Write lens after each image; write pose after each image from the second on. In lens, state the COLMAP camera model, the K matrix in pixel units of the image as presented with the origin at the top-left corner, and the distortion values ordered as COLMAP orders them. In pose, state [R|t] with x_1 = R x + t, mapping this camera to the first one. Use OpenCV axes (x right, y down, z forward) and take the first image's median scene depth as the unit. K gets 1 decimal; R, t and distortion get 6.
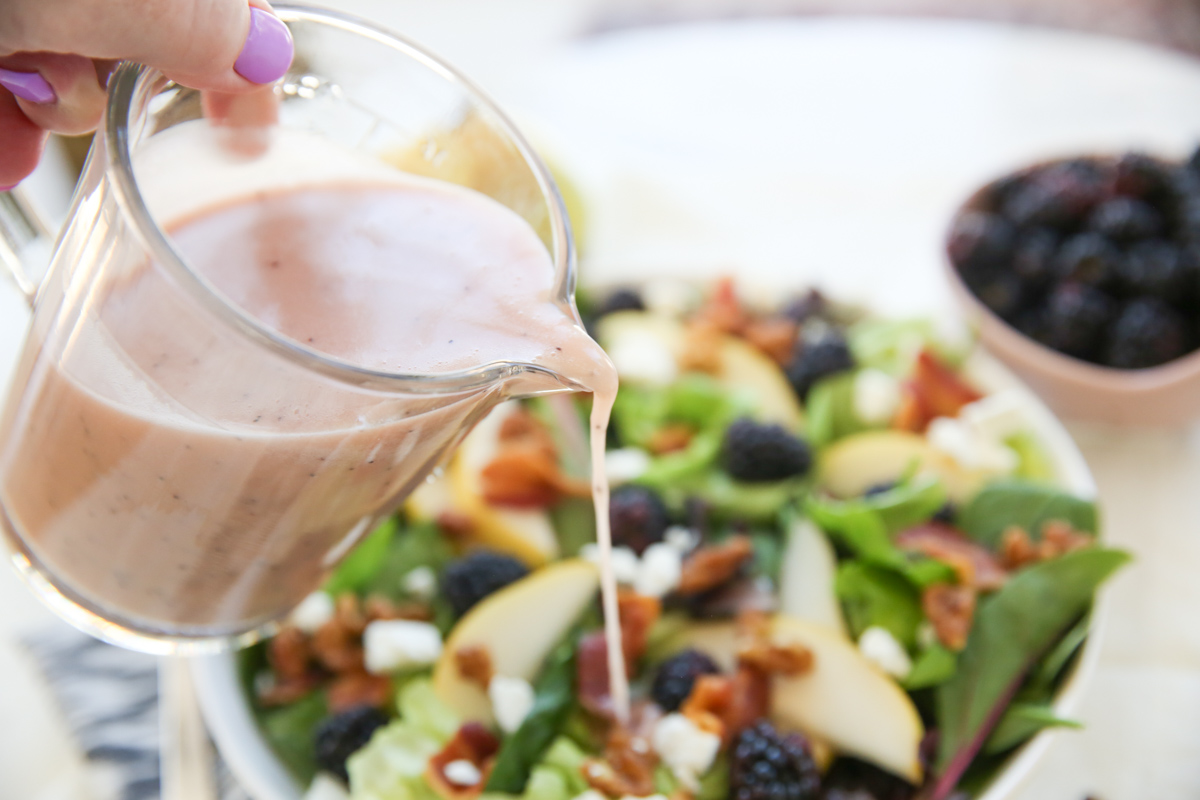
lens RADIAL K [[1504.0, 0, 600.0], [0, 1504.0, 400.0], [0, 0, 1]] dist [-0.008760, -0.010833]
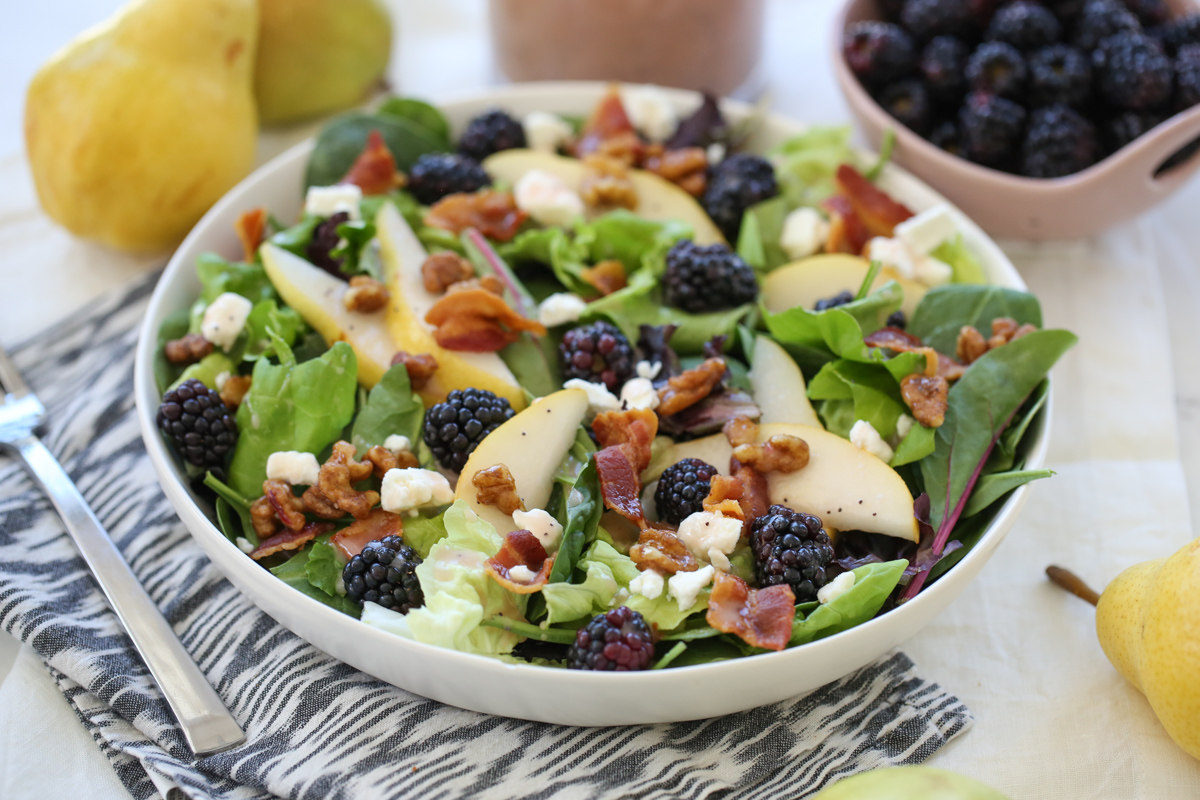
lens RADIAL K [[3439.7, 0, 600.0], [0, 3439.7, 400.0], [0, 0, 1]] dist [-0.070170, 1.431484]
pose [[0.965405, -0.083810, 0.246918, -0.576230], [0.083997, 0.996418, 0.009797, 0.094272], [-0.246854, 0.011282, 0.968987, -1.282785]]
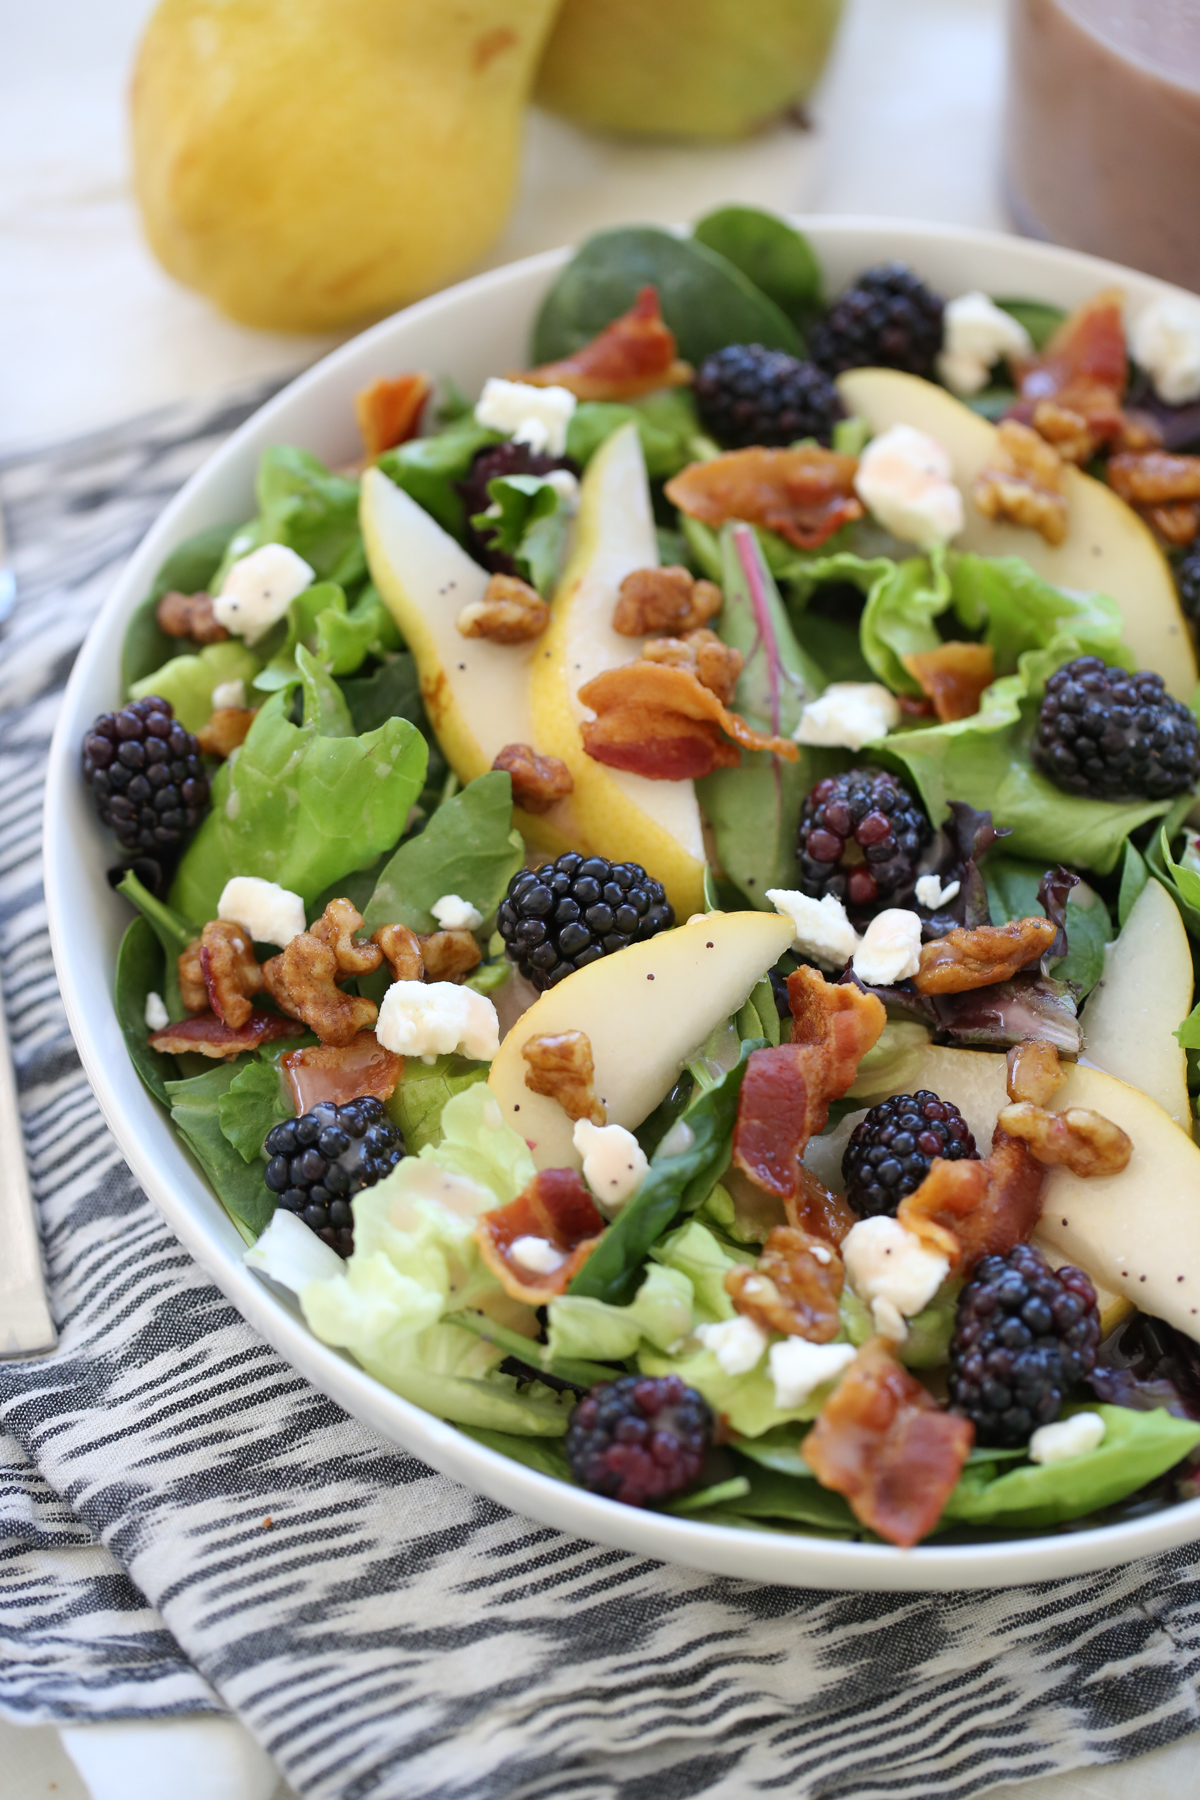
lens RADIAL K [[5159.6, 0, 600.0], [0, 5159.6, 900.0], [0, 0, 1]] dist [-0.070170, 1.431484]
pose [[0.987340, 0.154628, 0.035342, -0.145642], [-0.158585, 0.957936, 0.239183, -0.362686], [0.003129, -0.241760, 0.970331, -0.921076]]
